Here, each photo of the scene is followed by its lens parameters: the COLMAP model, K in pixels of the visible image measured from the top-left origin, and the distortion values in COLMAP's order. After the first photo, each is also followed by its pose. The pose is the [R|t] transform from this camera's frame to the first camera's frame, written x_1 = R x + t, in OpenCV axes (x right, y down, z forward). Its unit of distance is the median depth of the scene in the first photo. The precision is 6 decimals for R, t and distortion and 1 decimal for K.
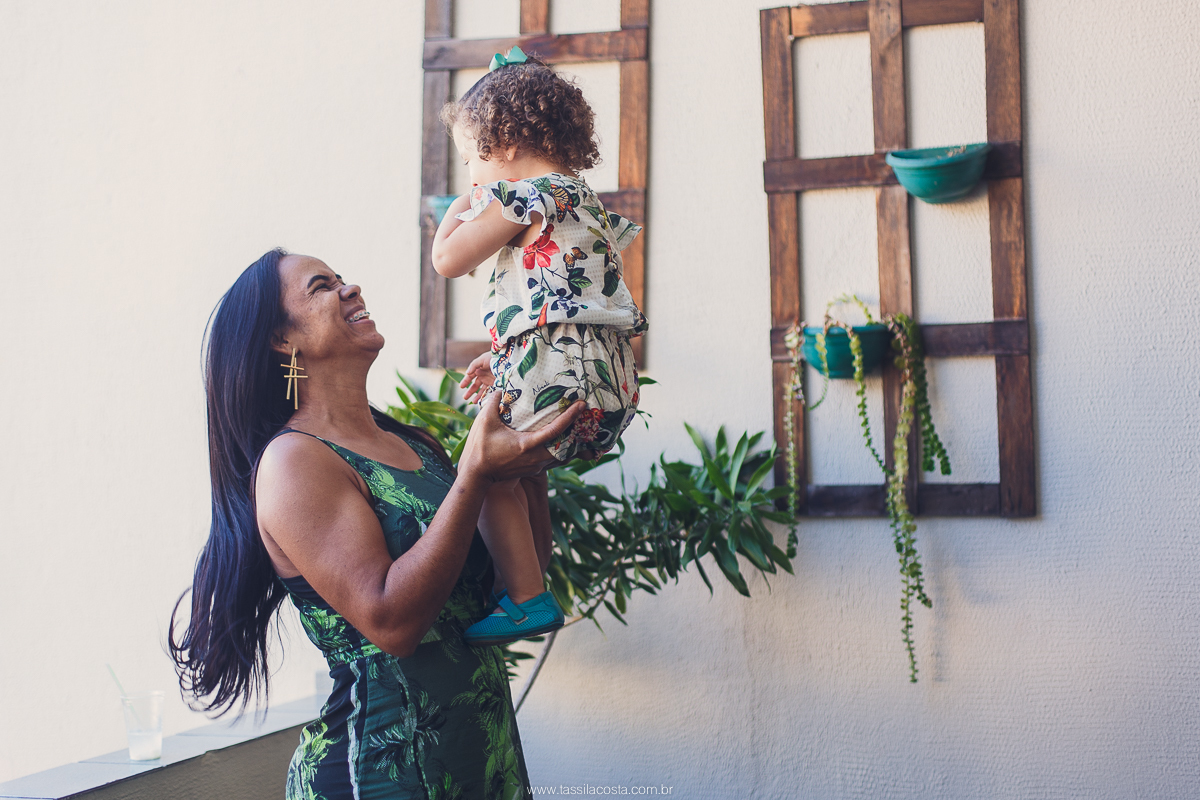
lens RADIAL K [[1745.6, 0, 599.4], [0, 1745.6, 405.8], [0, 0, 1]] dist [-0.024127, 0.000000]
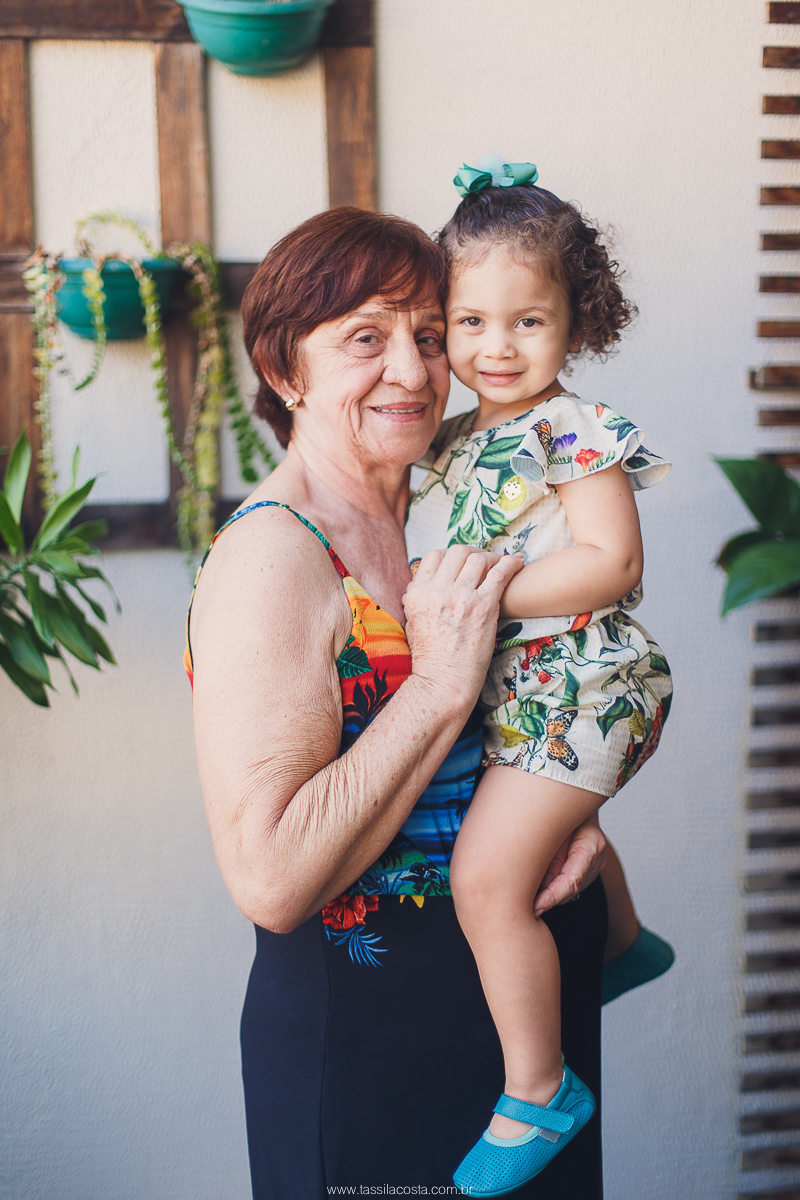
lens RADIAL K [[1745.6, 0, 403.1], [0, 1745.6, 594.8], [0, 0, 1]] dist [-0.024127, 0.000000]
pose [[0.863952, -0.058703, 0.500140, -0.098302], [-0.014762, 0.989803, 0.141676, -0.015689], [-0.503357, -0.129784, 0.854276, 0.381085]]
